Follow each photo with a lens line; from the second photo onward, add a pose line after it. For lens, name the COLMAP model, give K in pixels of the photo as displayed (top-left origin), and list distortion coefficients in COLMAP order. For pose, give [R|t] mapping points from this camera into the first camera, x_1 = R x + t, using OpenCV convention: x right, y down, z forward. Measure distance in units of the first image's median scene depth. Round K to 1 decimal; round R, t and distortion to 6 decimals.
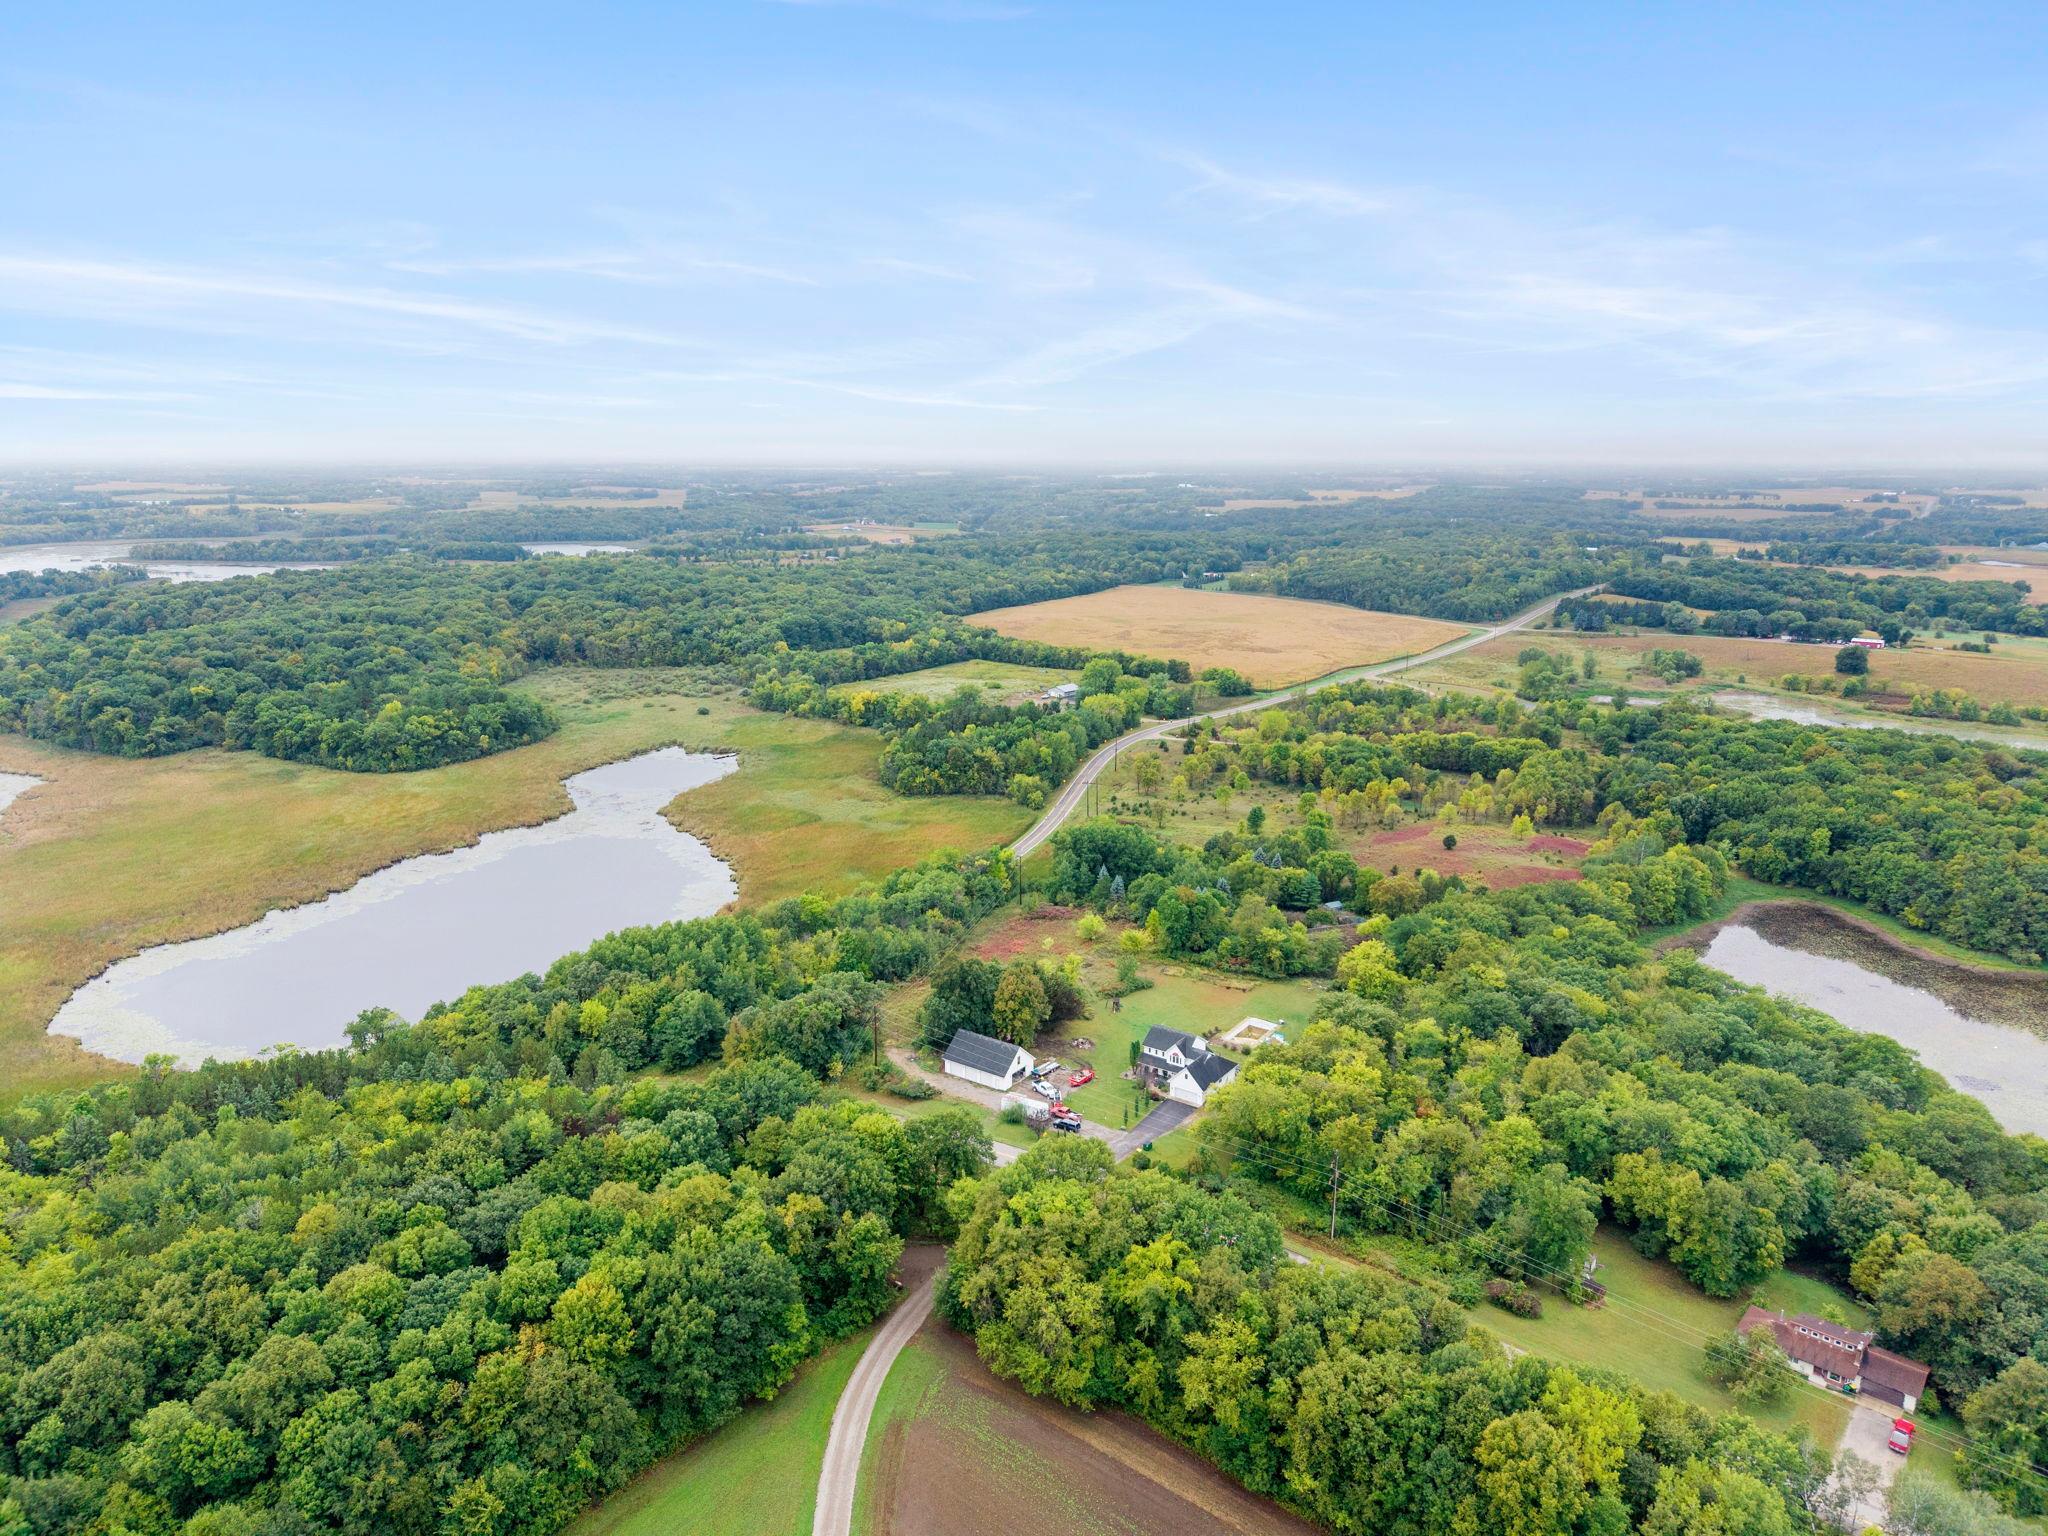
lens RADIAL K [[1335.2, 0, 1024.0], [0, 1335.2, 768.0], [0, 0, 1]] dist [0.056899, -0.088341]
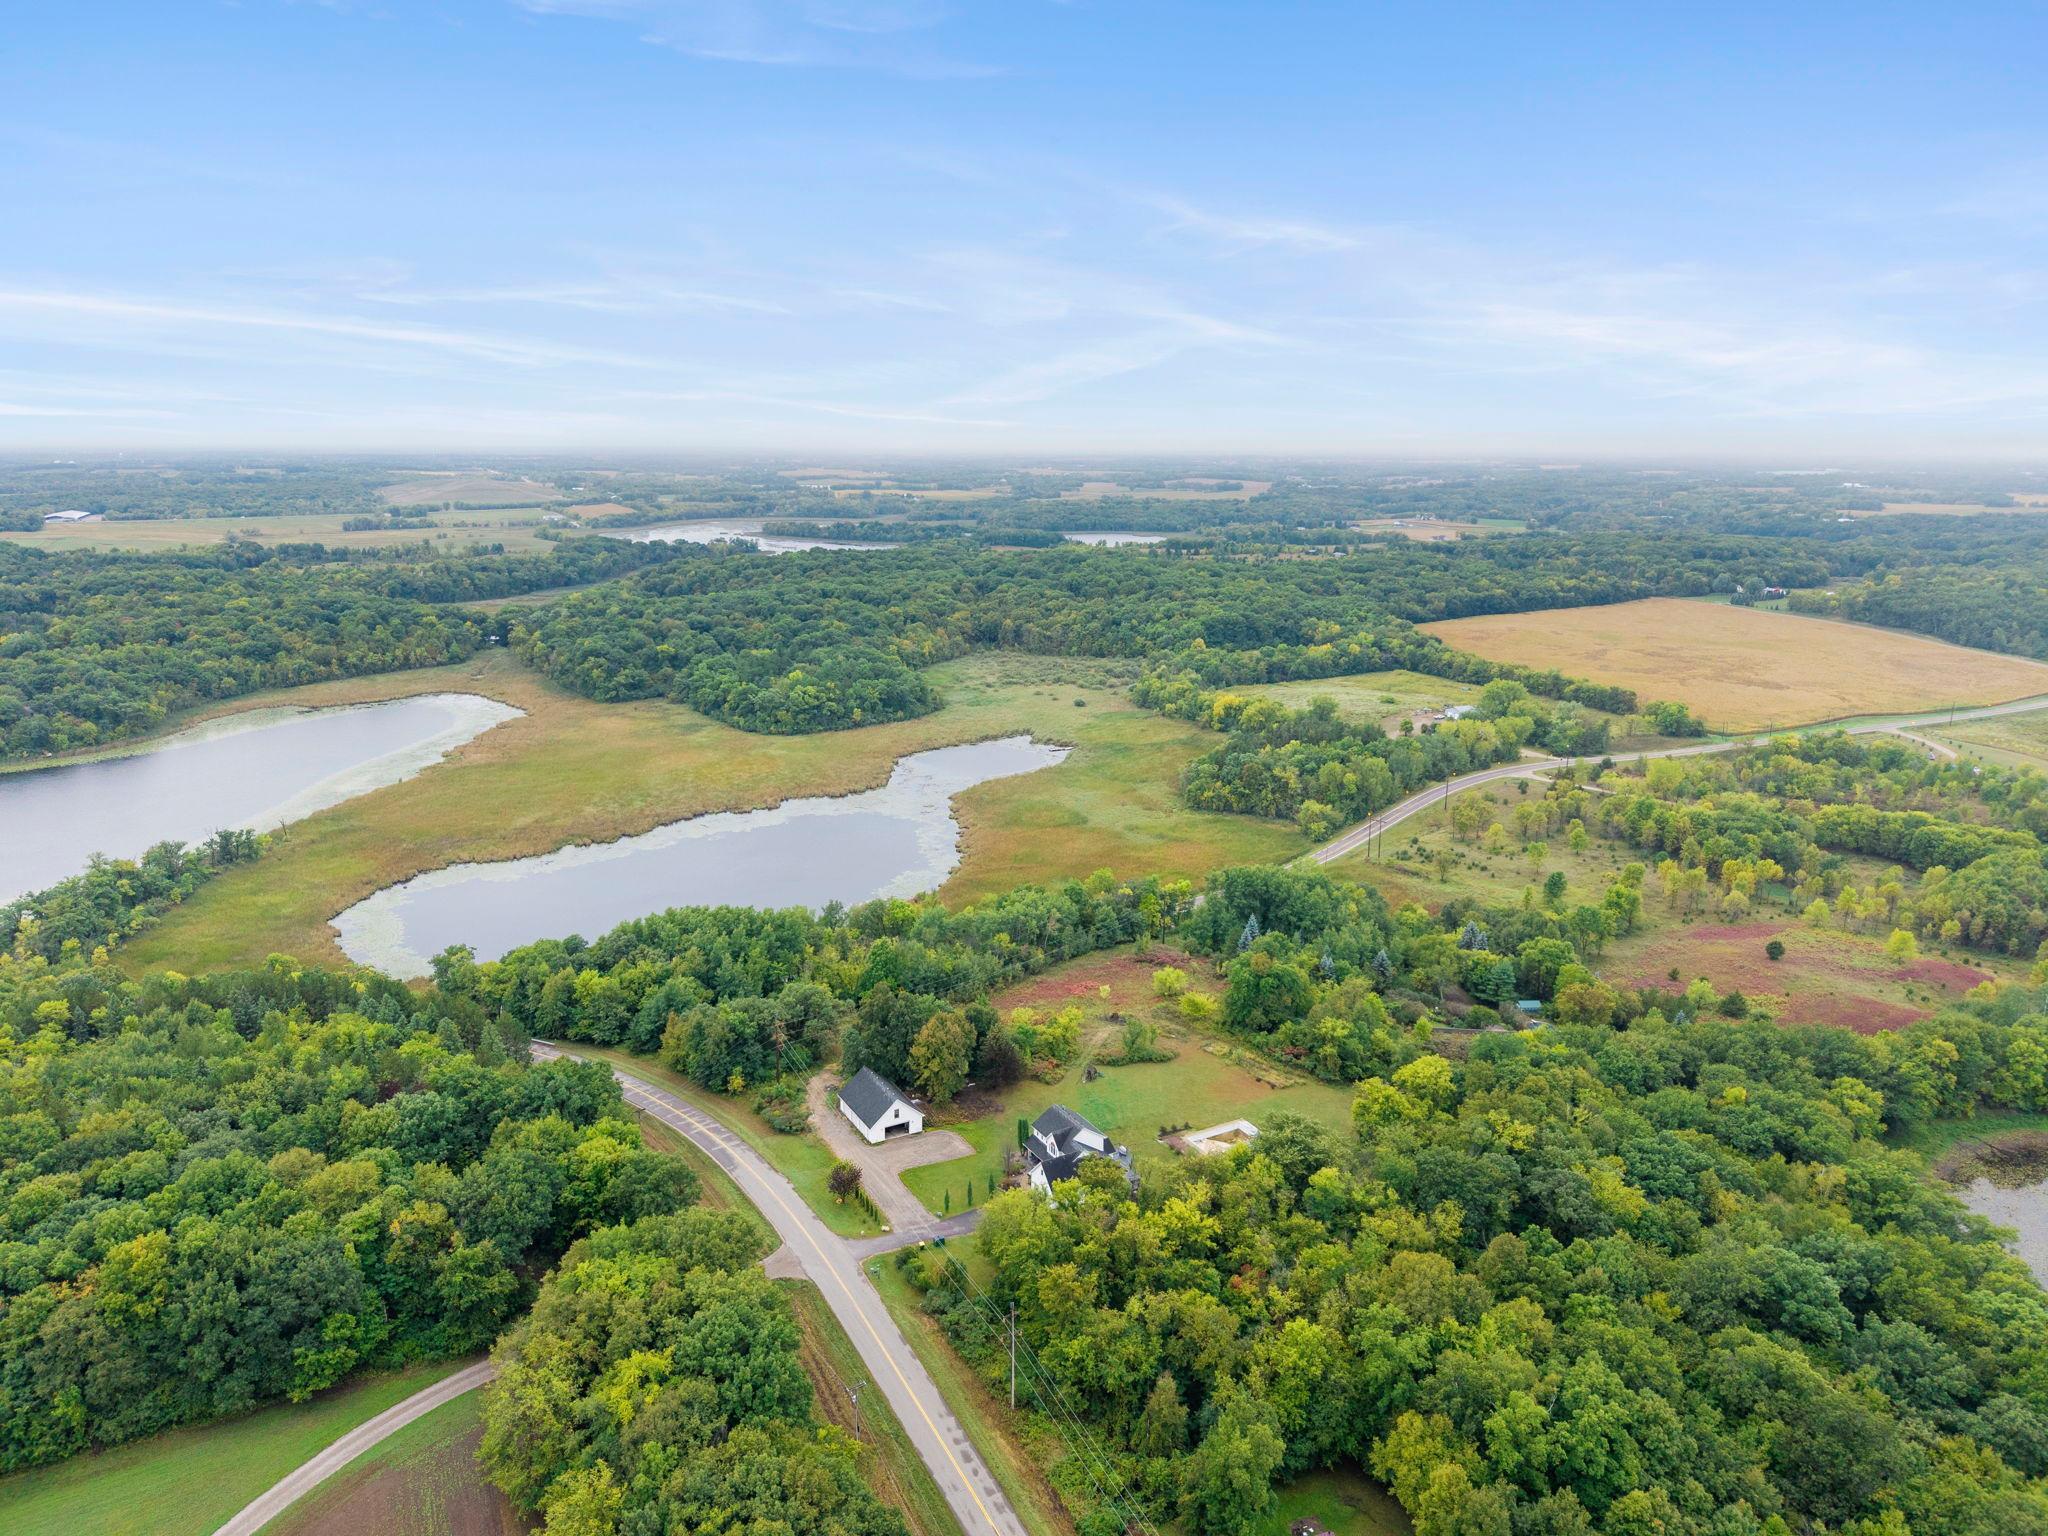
lens RADIAL K [[1335.2, 0, 1024.0], [0, 1335.2, 768.0], [0, 0, 1]] dist [0.056899, -0.088341]
pose [[0.905958, 0.103434, -0.410537, 0.148544], [-0.101320, 0.994488, 0.026969, -0.017082], [0.411064, 0.017163, 0.911445, 0.069897]]
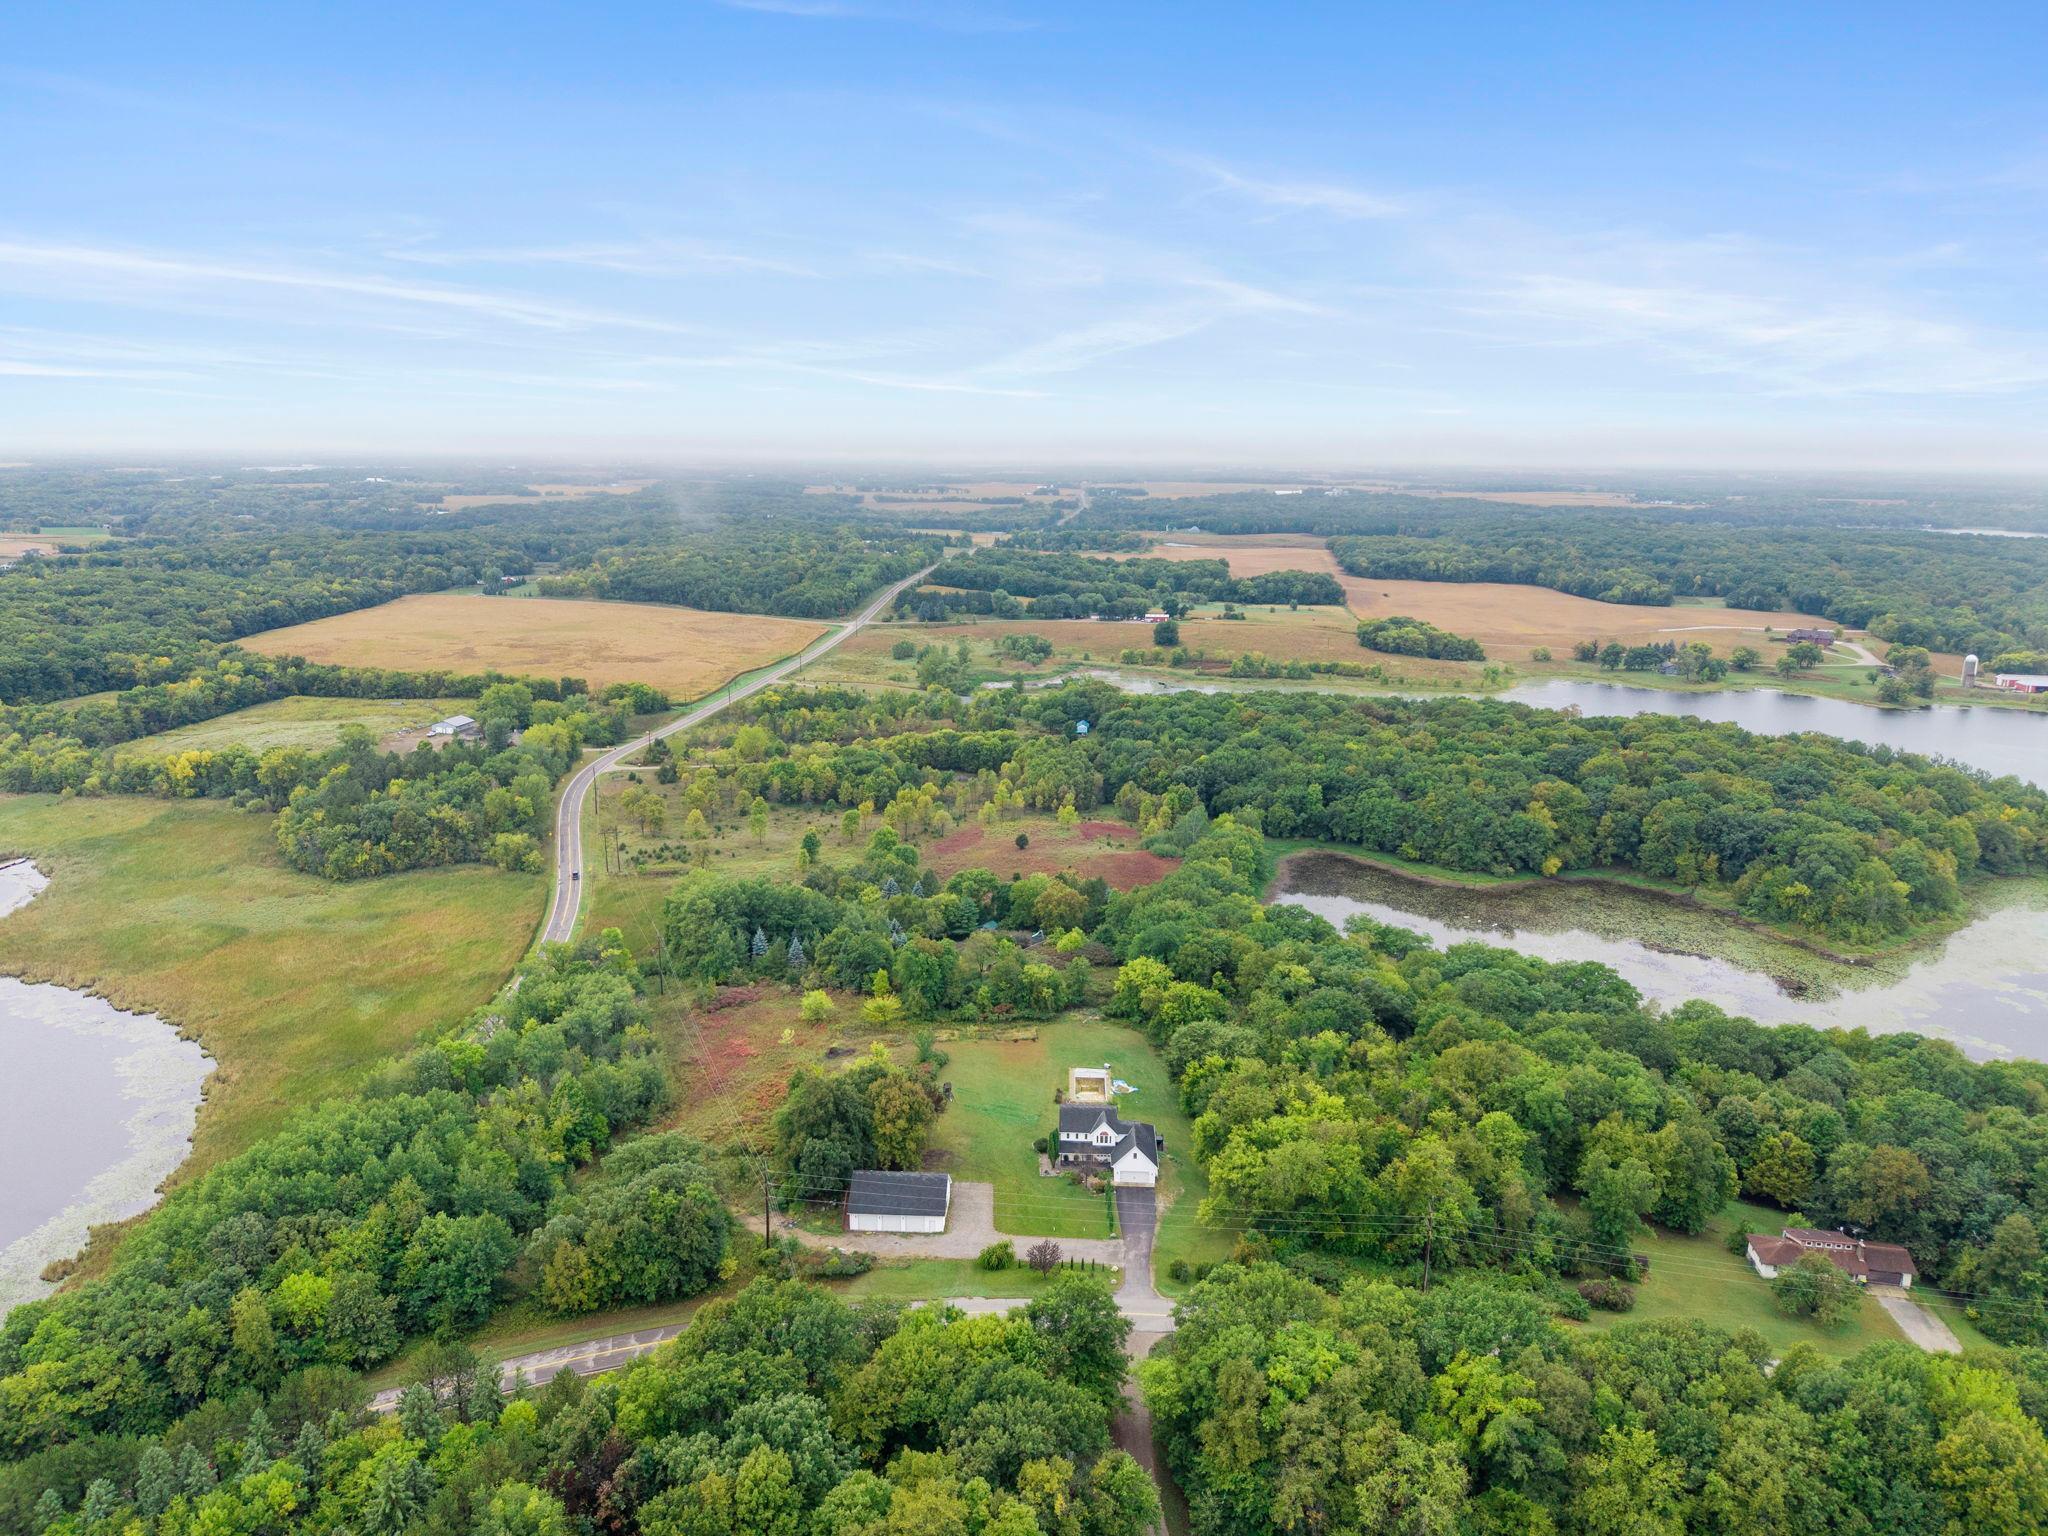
lens RADIAL K [[1358.7, 0, 1024.2], [0, 1358.7, 776.4], [0, 0, 1]] dist [0.062539, -0.092858]
pose [[0.845396, -0.115977, 0.521397, -0.128357], [0.112768, 0.992894, 0.038010, -0.020004], [-0.522100, 0.026663, 0.852467, 0.091284]]
